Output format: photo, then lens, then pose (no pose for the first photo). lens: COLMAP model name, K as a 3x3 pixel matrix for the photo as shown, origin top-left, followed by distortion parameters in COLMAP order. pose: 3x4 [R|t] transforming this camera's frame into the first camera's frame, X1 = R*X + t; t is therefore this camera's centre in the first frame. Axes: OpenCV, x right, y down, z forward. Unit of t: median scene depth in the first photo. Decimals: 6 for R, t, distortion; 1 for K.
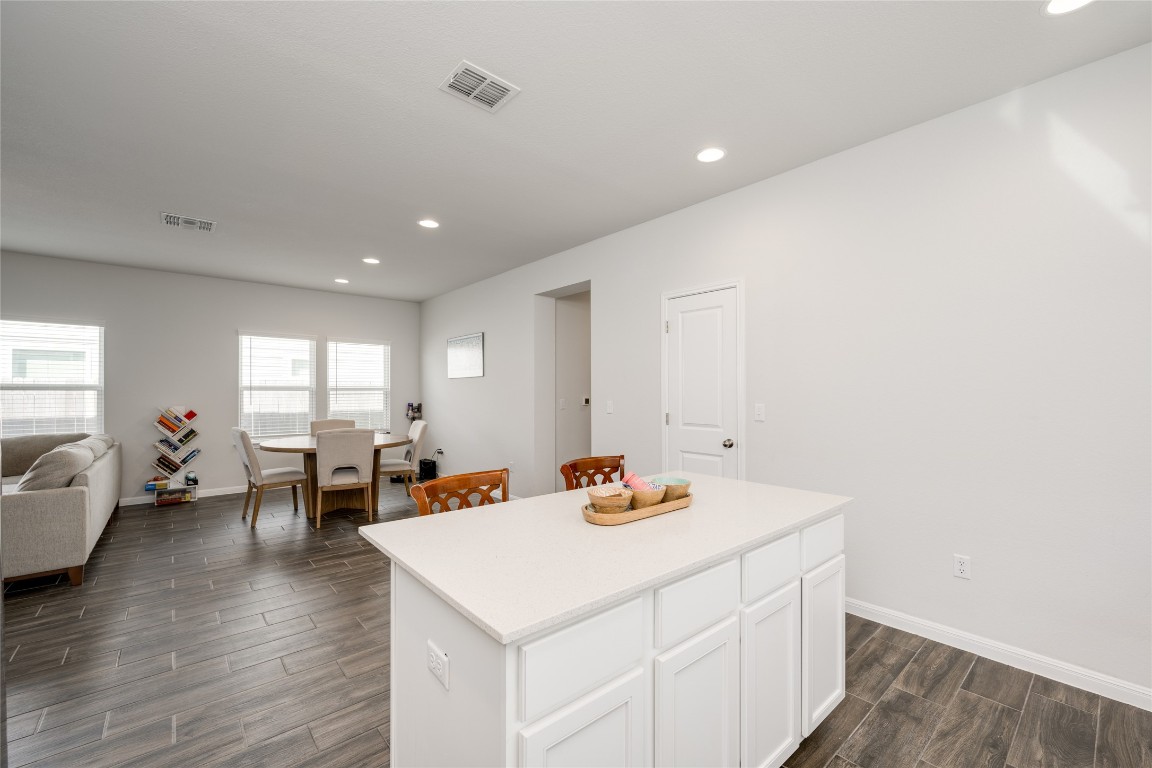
lens RADIAL K [[478.9, 0, 578.8], [0, 478.9, 389.8], [0, 0, 1]] dist [0.000699, -0.000085]
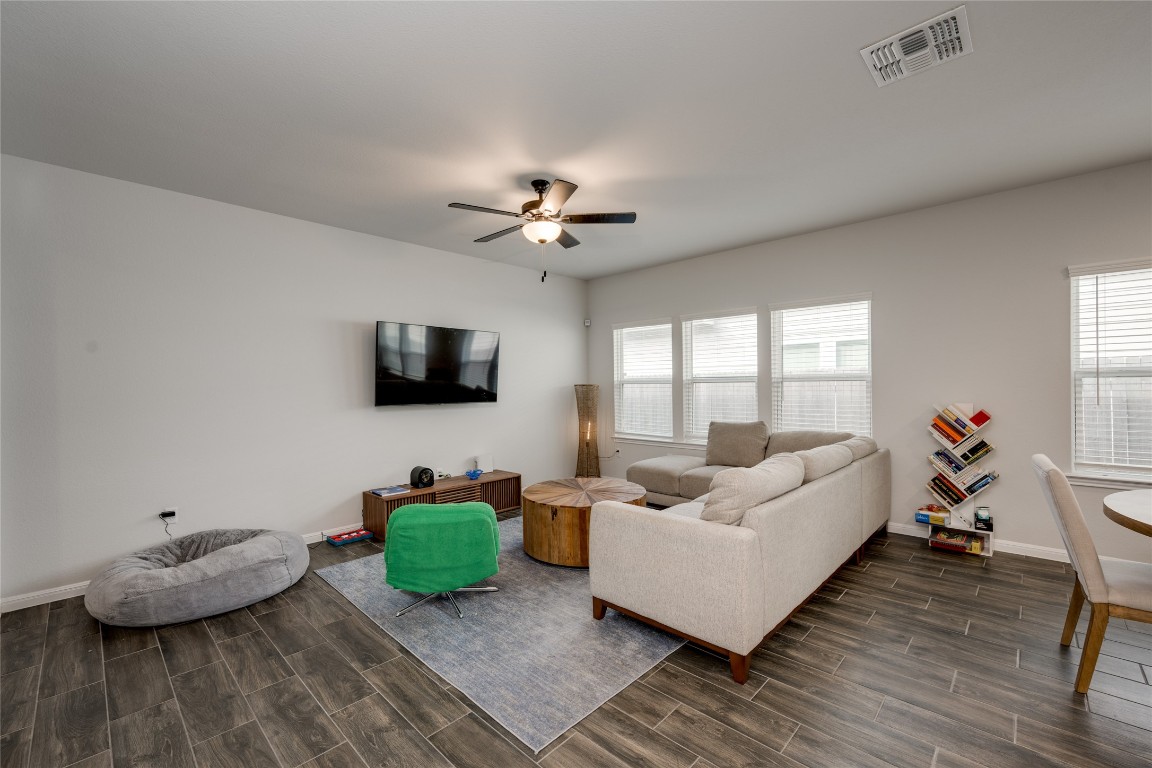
lens RADIAL K [[478.9, 0, 578.8], [0, 478.9, 389.8], [0, 0, 1]] dist [0.000699, -0.000085]
pose [[0.107716, 0.007095, -0.994156, -0.245150], [0.018046, 0.999796, 0.009090, 0.000265], [0.994018, -0.018919, 0.107566, 0.414858]]
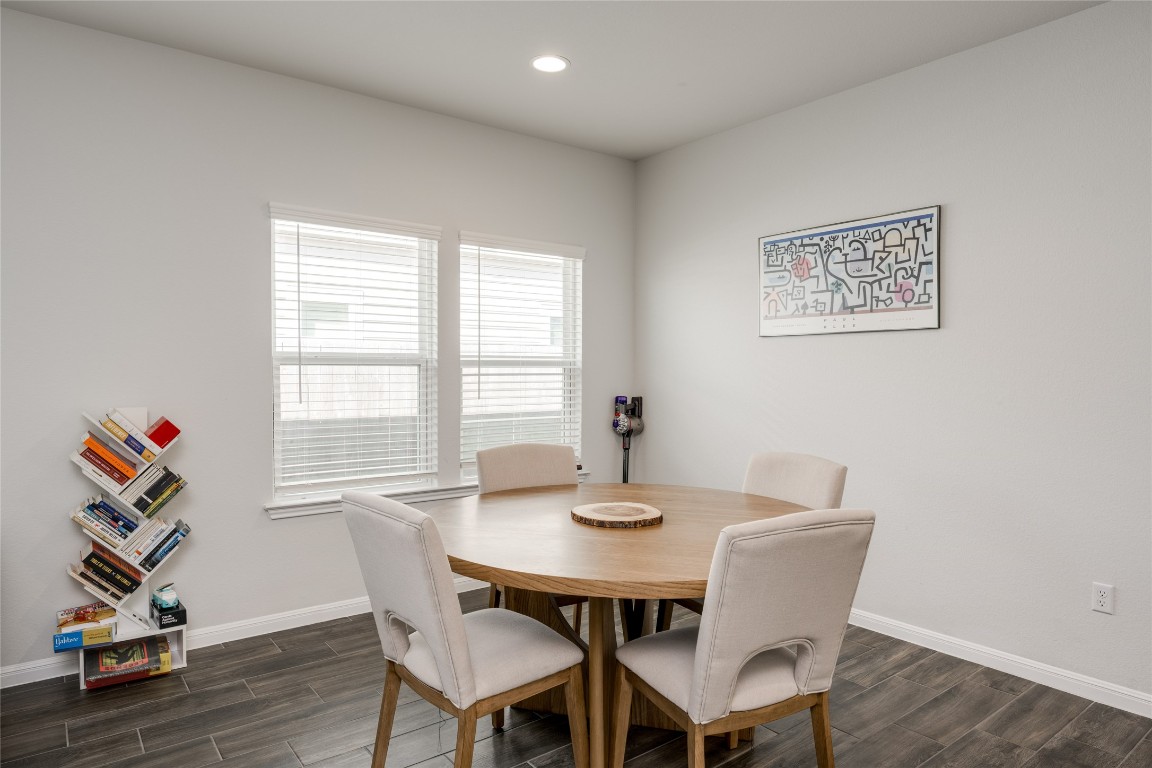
lens RADIAL K [[704.5, 0, 574.9], [0, 704.5, 387.0], [0, 0, 1]] dist [-0.005930, -0.001910]
pose [[0.999248, 0.006777, -0.038171, -0.490511], [-0.005593, 0.999503, 0.031039, 0.000454], [0.038362, -0.030802, 0.998789, 0.493379]]
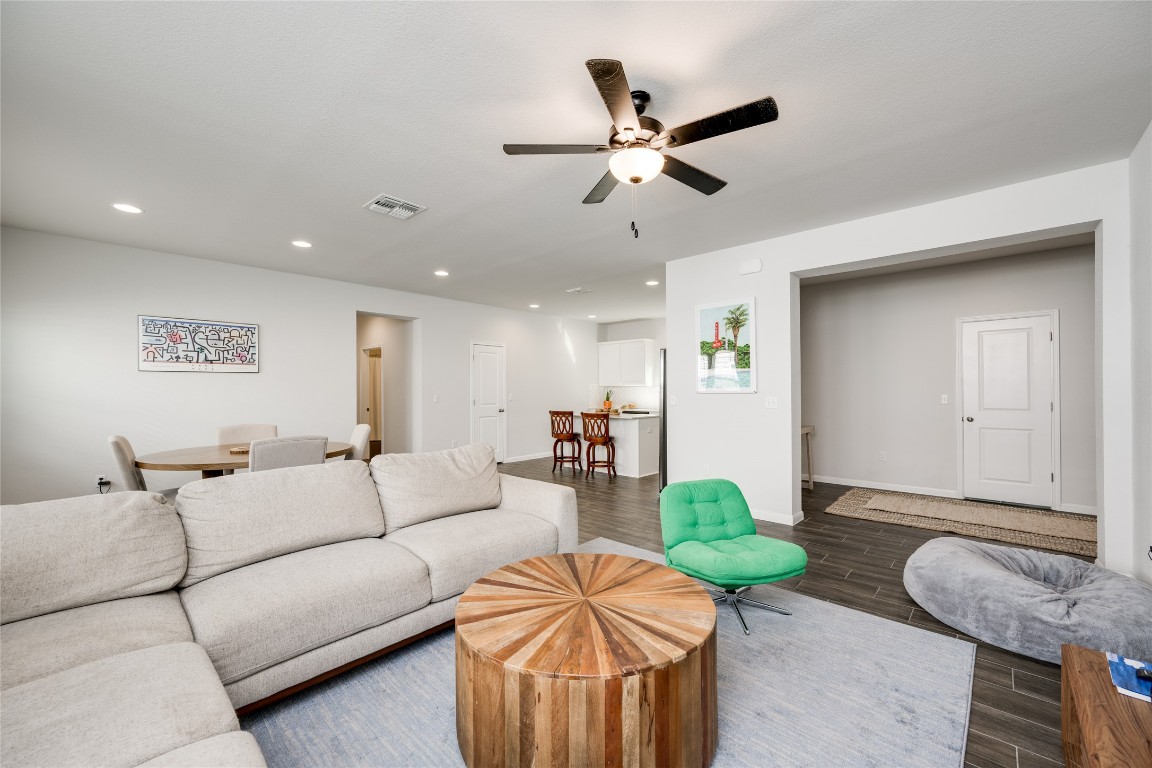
lens RADIAL K [[488.2, 0, 576.0], [0, 488.2, 384.0], [0, 0, 1]] dist [-0.001304, 0.000046]
pose [[-0.122834, 0.010950, 0.992367, -1.315409], [-0.001674, 0.999935, -0.011241, 0.002319], [-0.992426, -0.003042, -0.122808, 0.548736]]
